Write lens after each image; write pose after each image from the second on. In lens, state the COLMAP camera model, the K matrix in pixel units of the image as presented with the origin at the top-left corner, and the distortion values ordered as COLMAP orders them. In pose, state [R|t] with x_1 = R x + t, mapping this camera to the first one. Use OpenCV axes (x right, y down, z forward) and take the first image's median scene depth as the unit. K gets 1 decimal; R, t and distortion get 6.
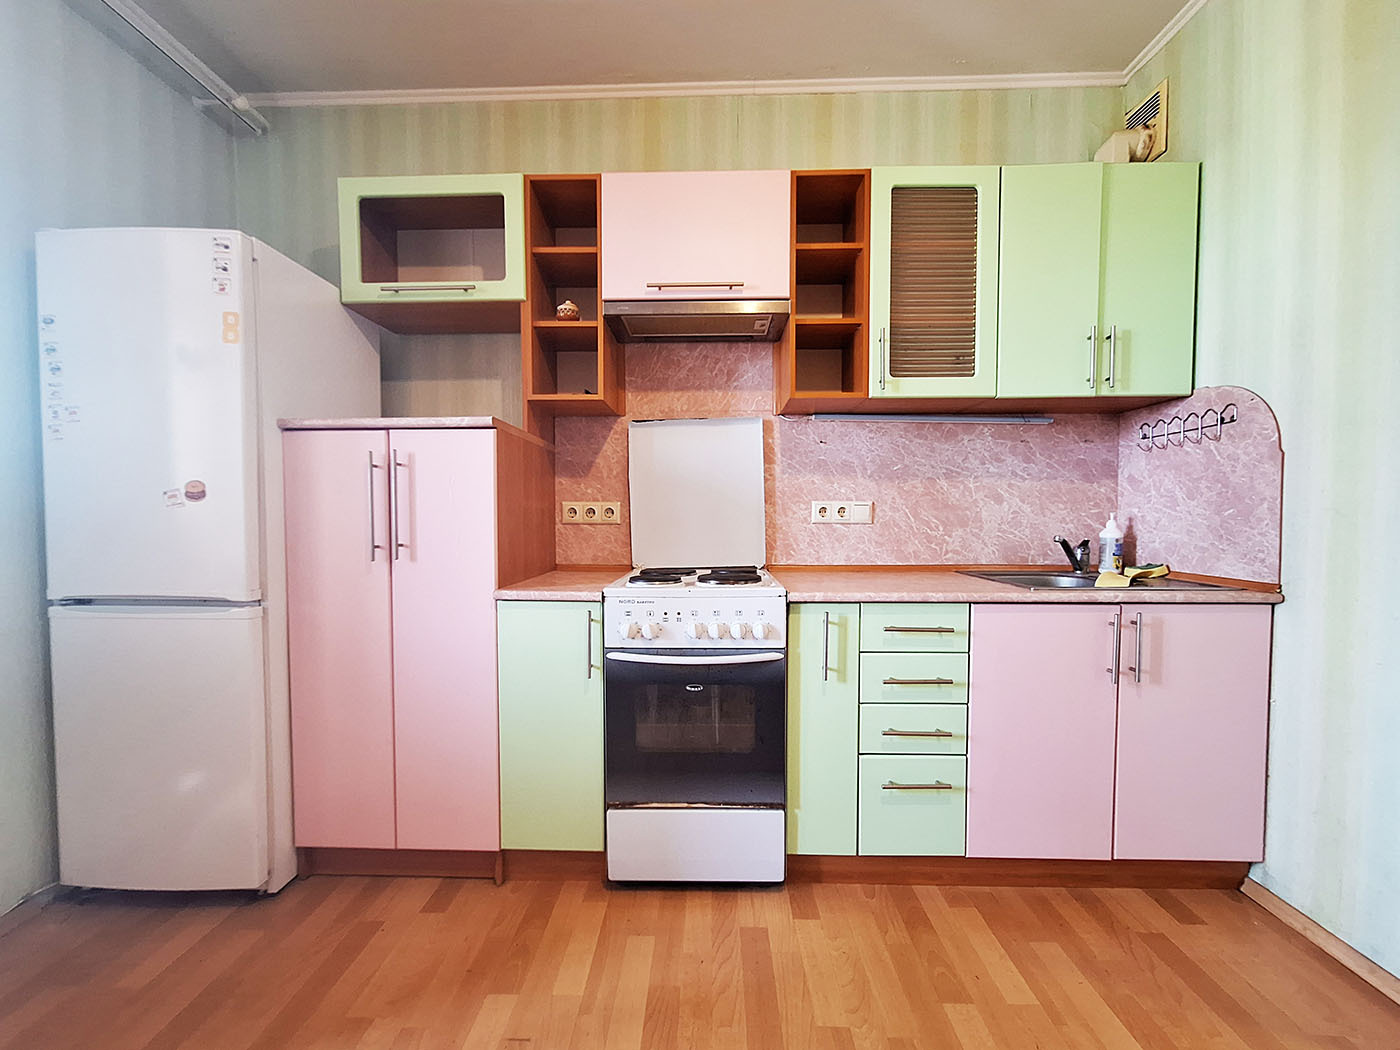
lens RADIAL K [[548.8, 0, 700.8], [0, 548.8, 538.8], [0, 0, 1]] dist [-0.006729, 0.000099]
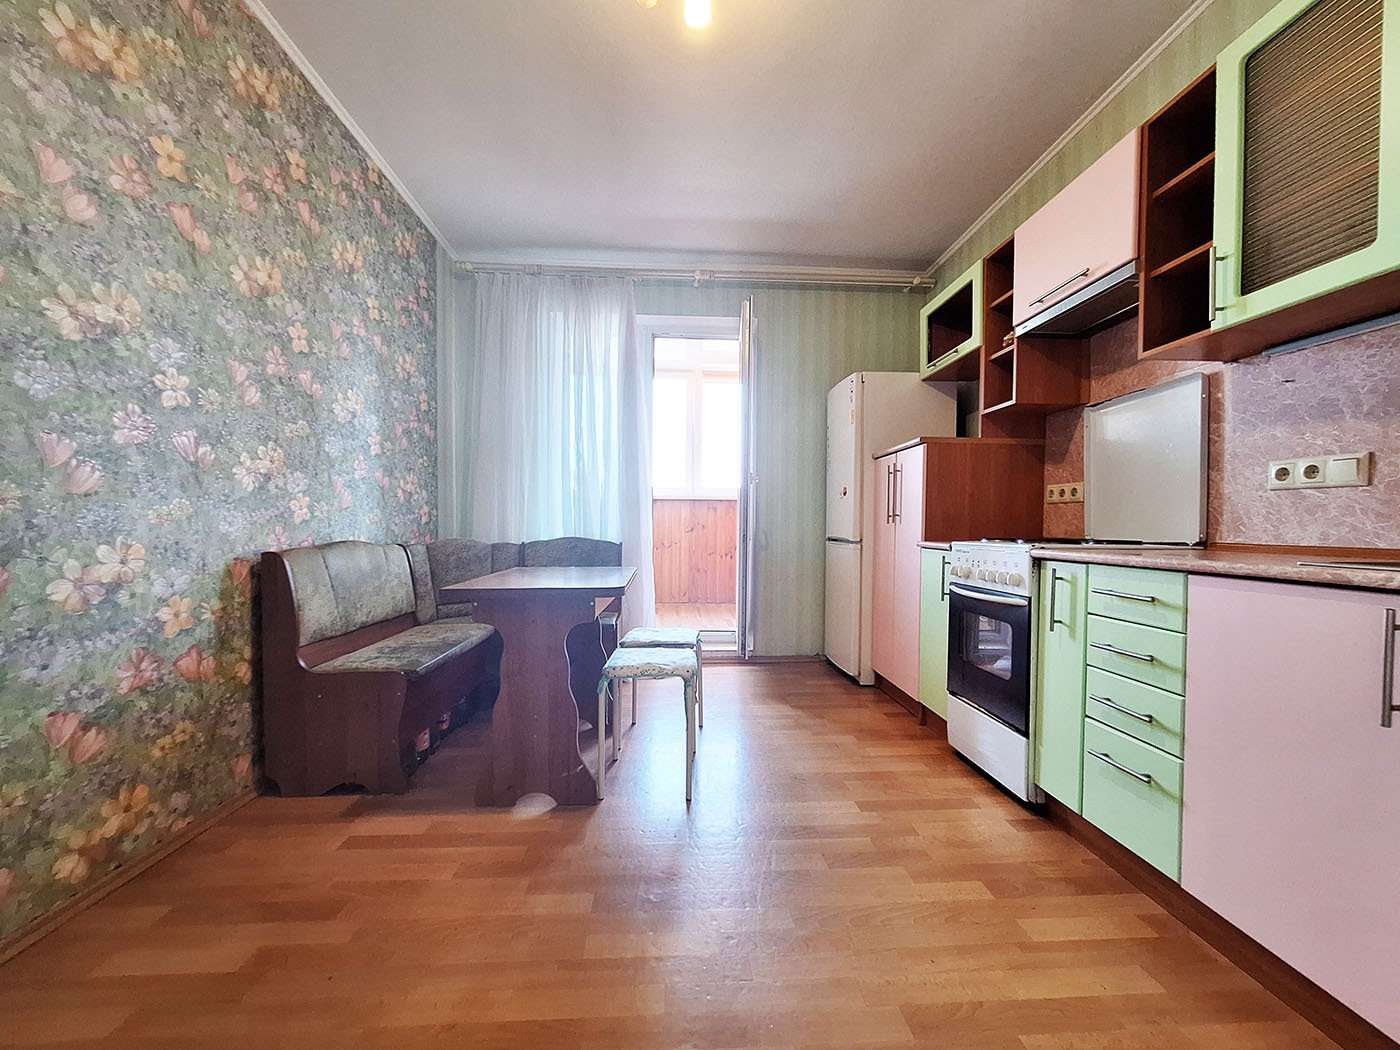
lens RADIAL K [[548.8, 0, 700.8], [0, 548.8, 538.8], [0, 0, 1]] dist [-0.006729, 0.000099]
pose [[0.084300, 0.025789, -0.996107, 1.084185], [-0.047007, 0.998655, 0.021876, 0.072651], [0.995331, 0.044980, 0.085399, 0.175949]]
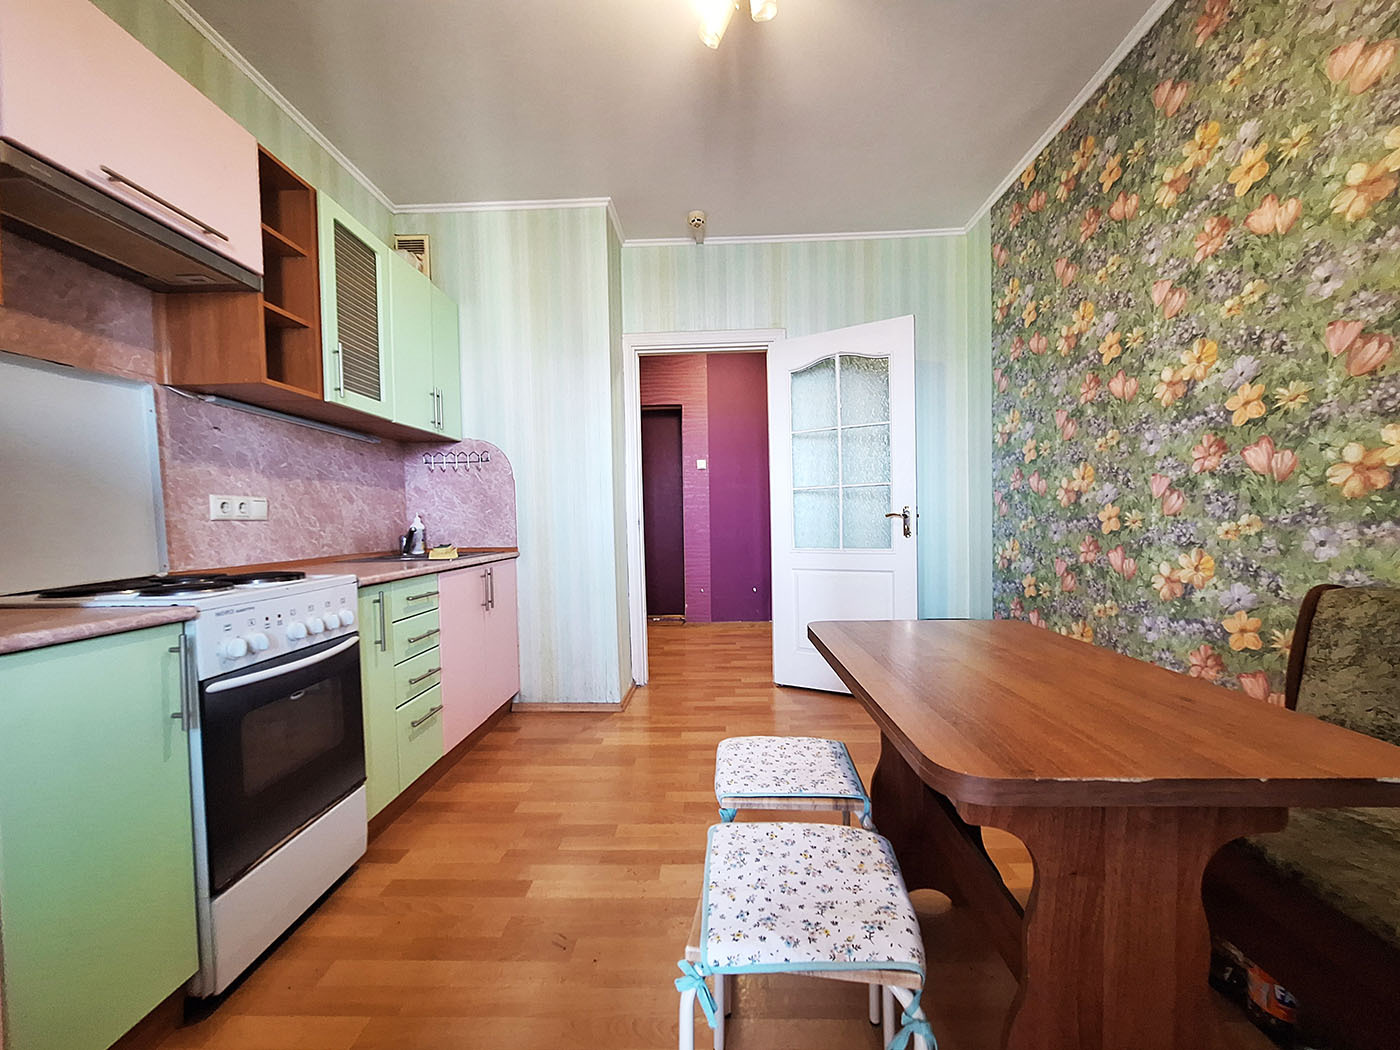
lens RADIAL K [[548.8, 0, 700.8], [0, 548.8, 538.8], [0, 0, 1]] dist [-0.006729, 0.000099]
pose [[-0.001048, -0.035194, 0.999380, -0.795939], [0.060665, 0.997538, 0.035193, 0.020722], [-0.998158, 0.060665, 0.001090, 0.280620]]
